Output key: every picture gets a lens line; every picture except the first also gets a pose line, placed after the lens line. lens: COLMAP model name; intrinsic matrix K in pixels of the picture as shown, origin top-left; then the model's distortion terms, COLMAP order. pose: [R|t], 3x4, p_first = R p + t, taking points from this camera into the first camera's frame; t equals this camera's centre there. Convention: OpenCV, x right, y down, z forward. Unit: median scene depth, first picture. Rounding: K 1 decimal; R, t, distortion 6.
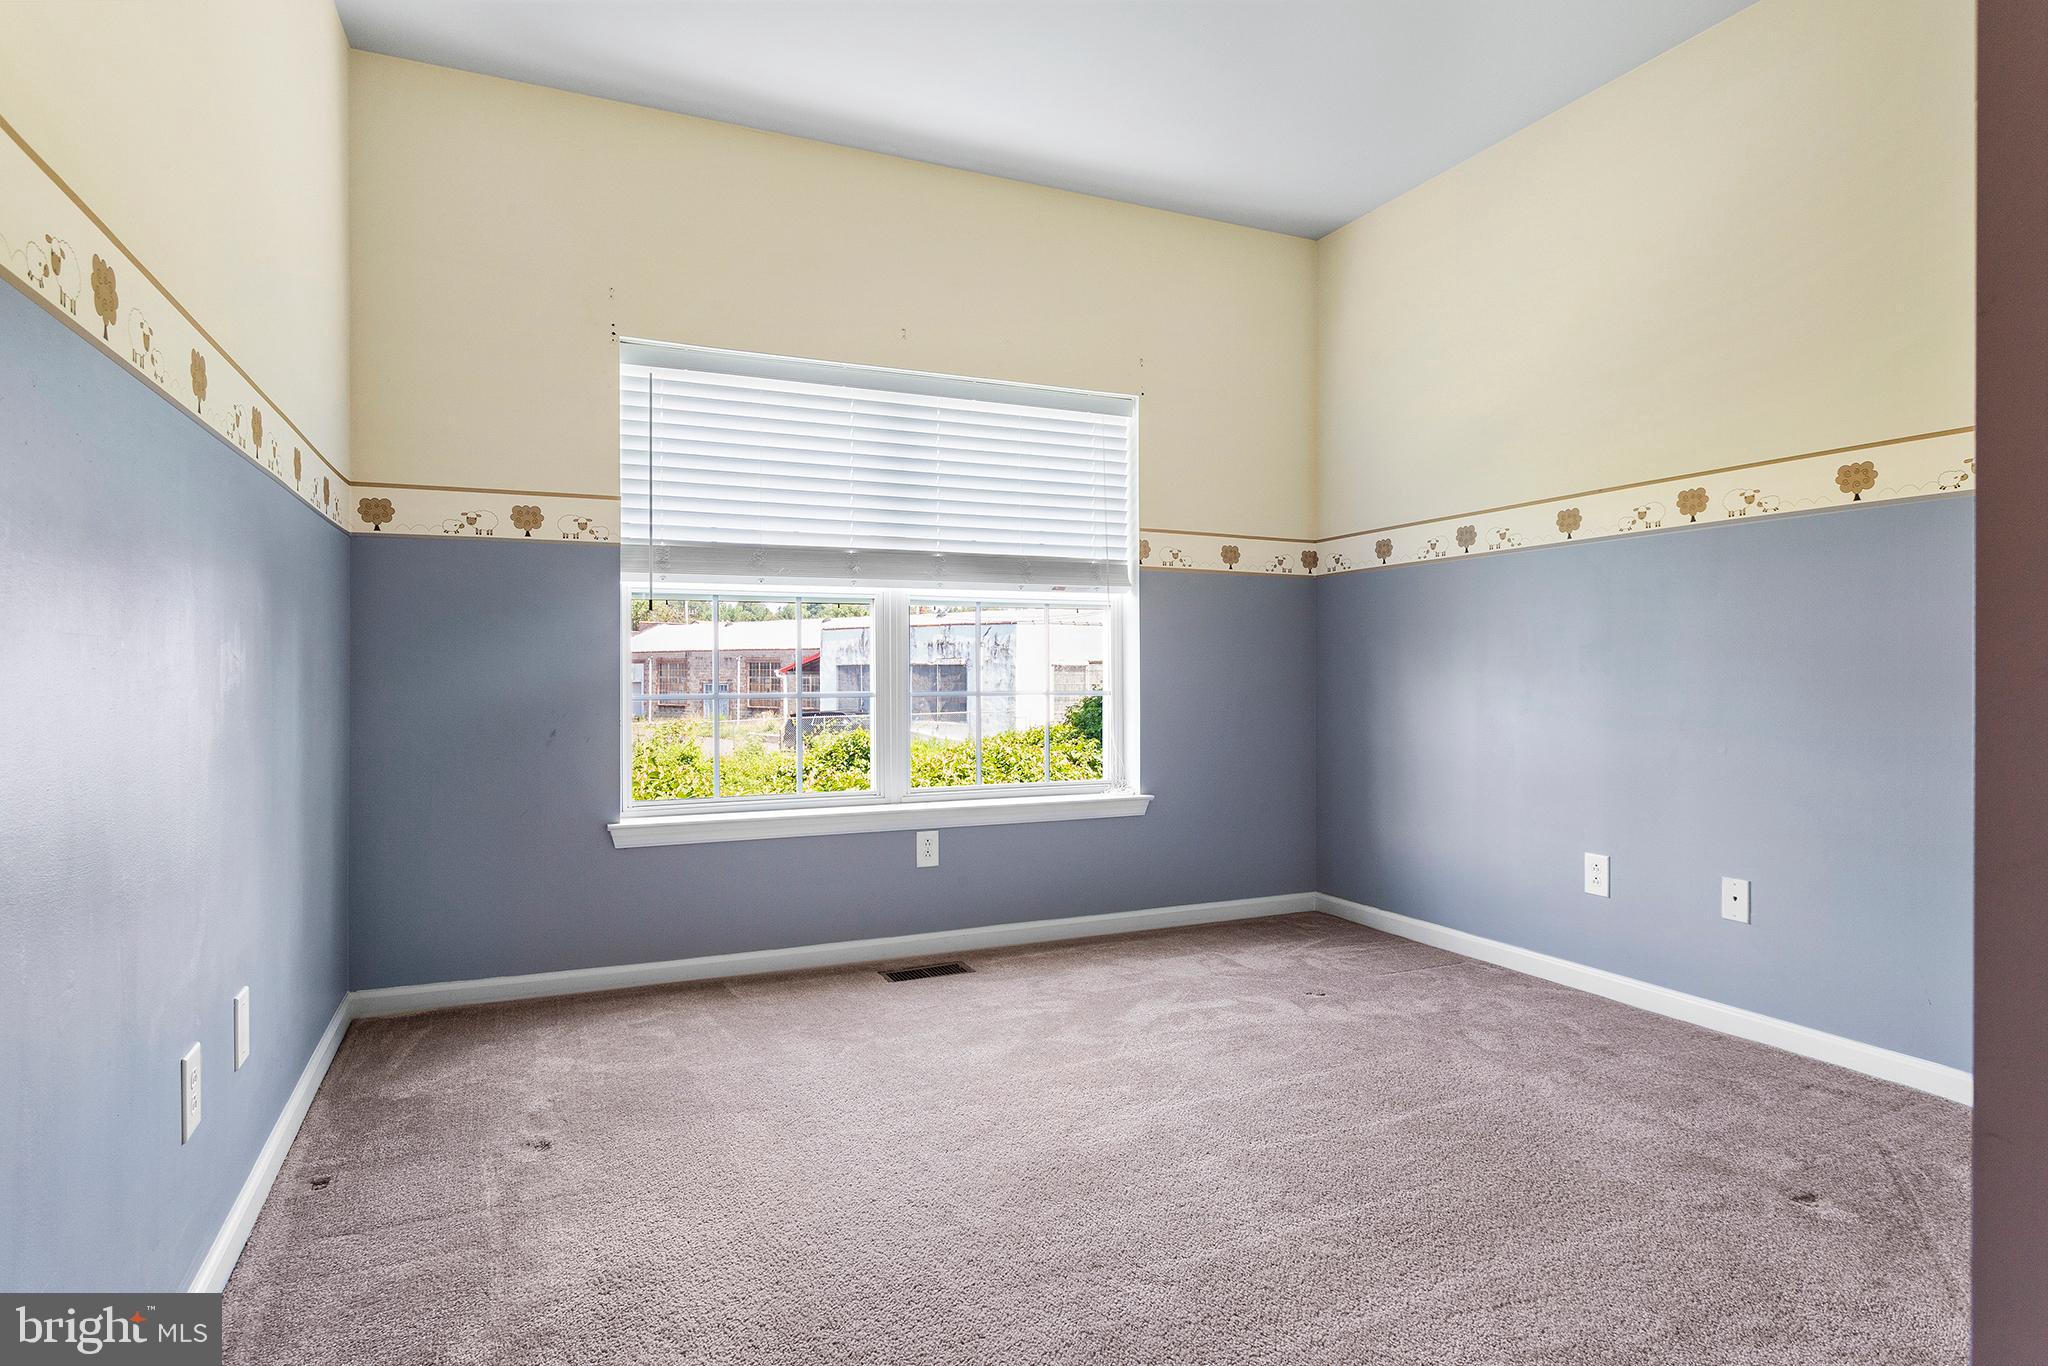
lens RADIAL K [[1076.4, 0, 1011.2], [0, 1076.4, 672.9], [0, 0, 1]] dist [-0.005746, 0.007997]
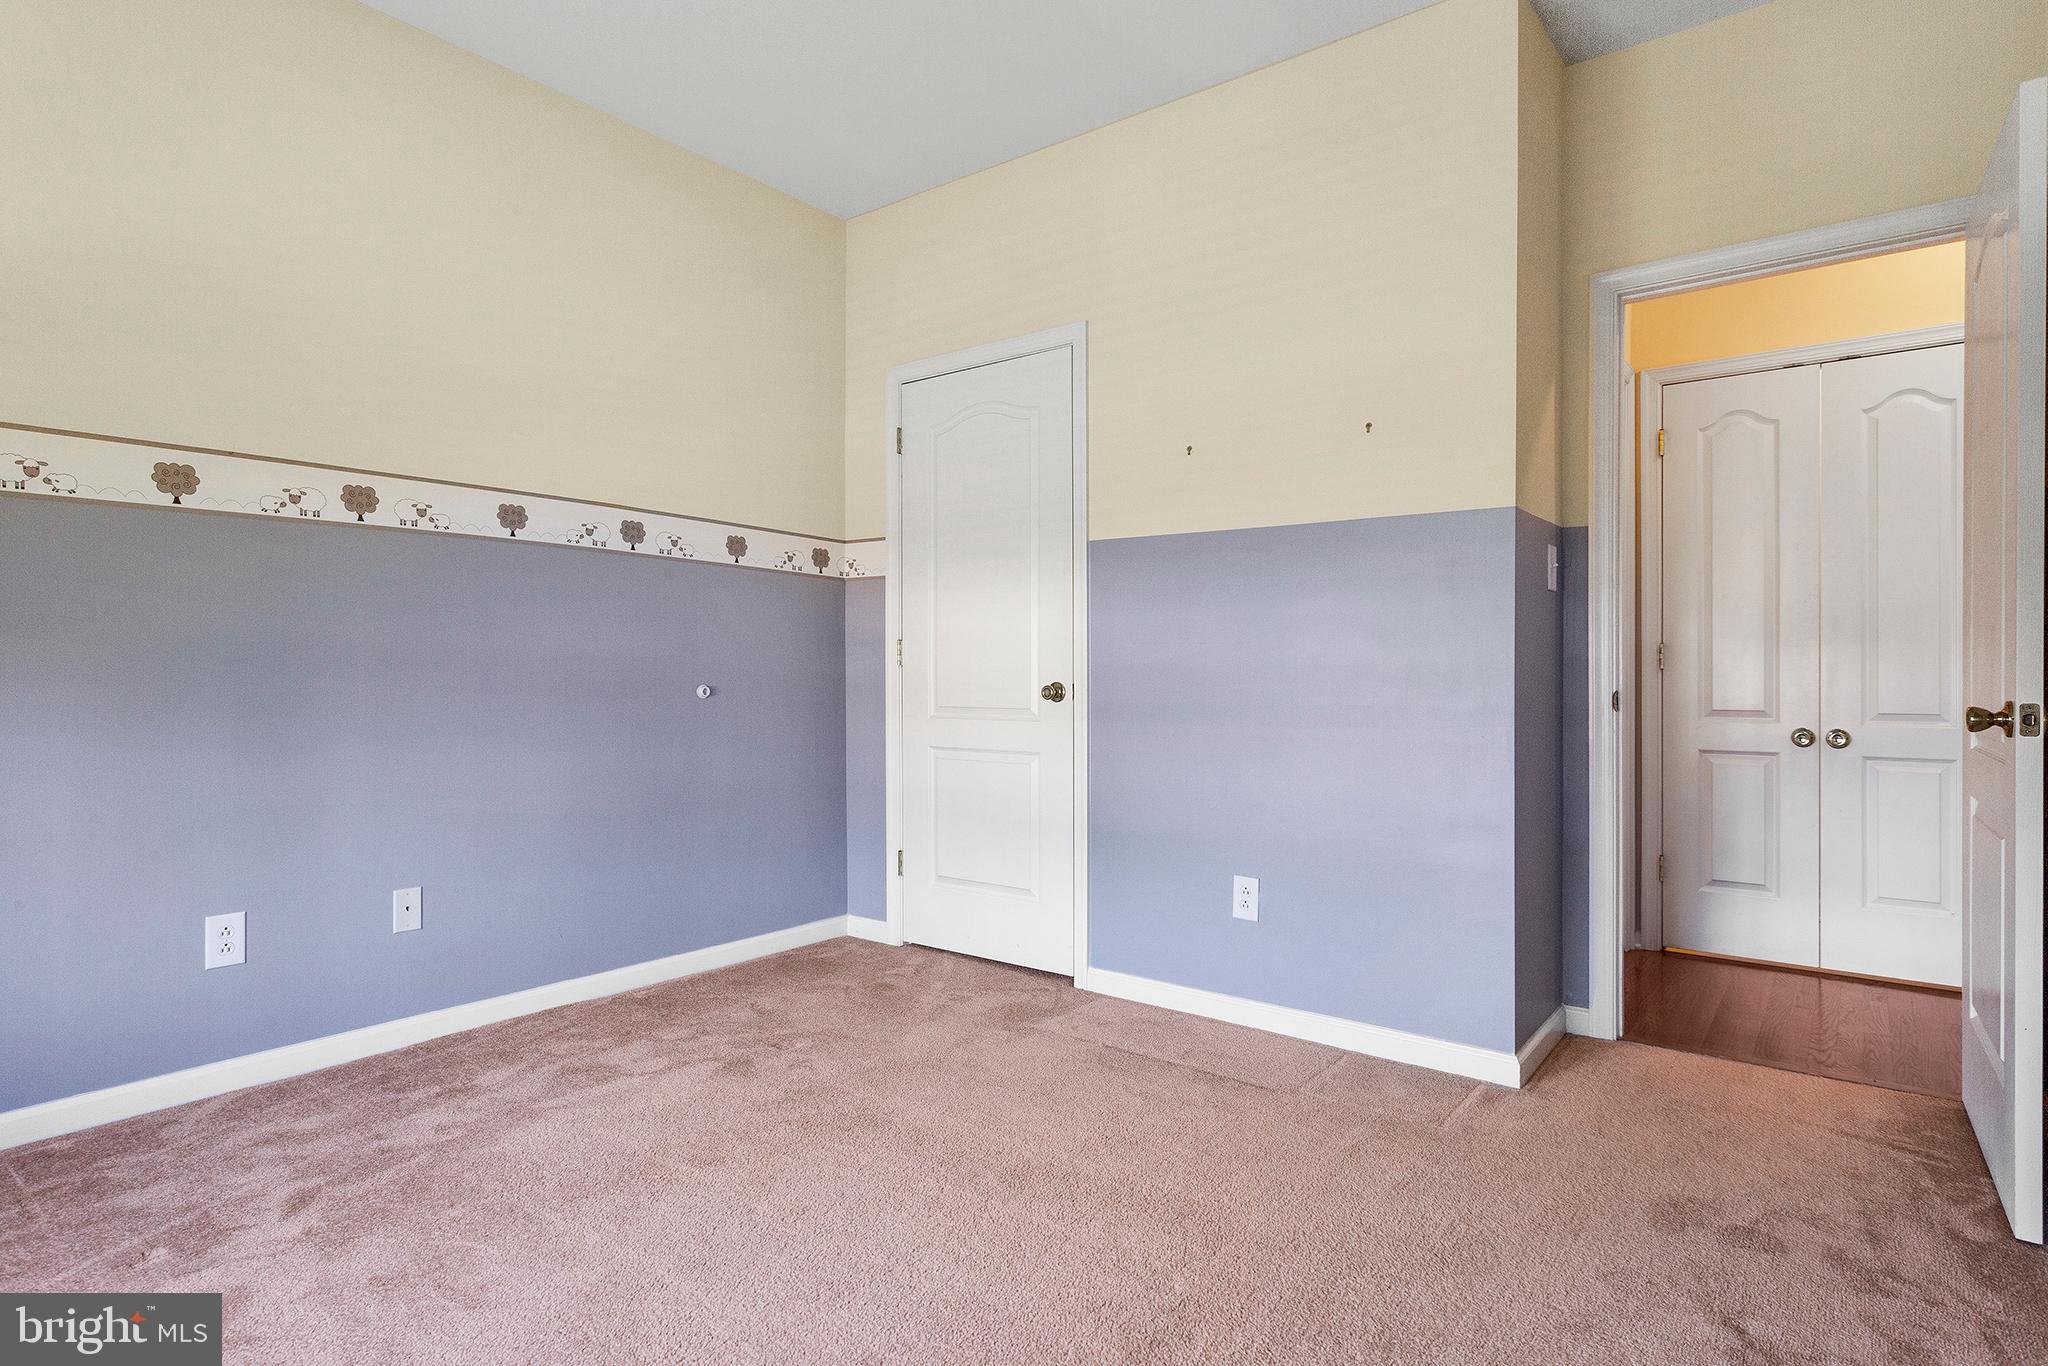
lens RADIAL K [[1040.4, 0, 1024.0], [0, 1040.4, 683.0], [0, 0, 1]] dist [-0.001522, -0.058586]
pose [[-0.494376, -0.000928, 0.869247, -0.501929], [0.004600, 0.999983, 0.003684, -0.000805], [-0.869236, 0.005820, -0.494364, 1.112545]]
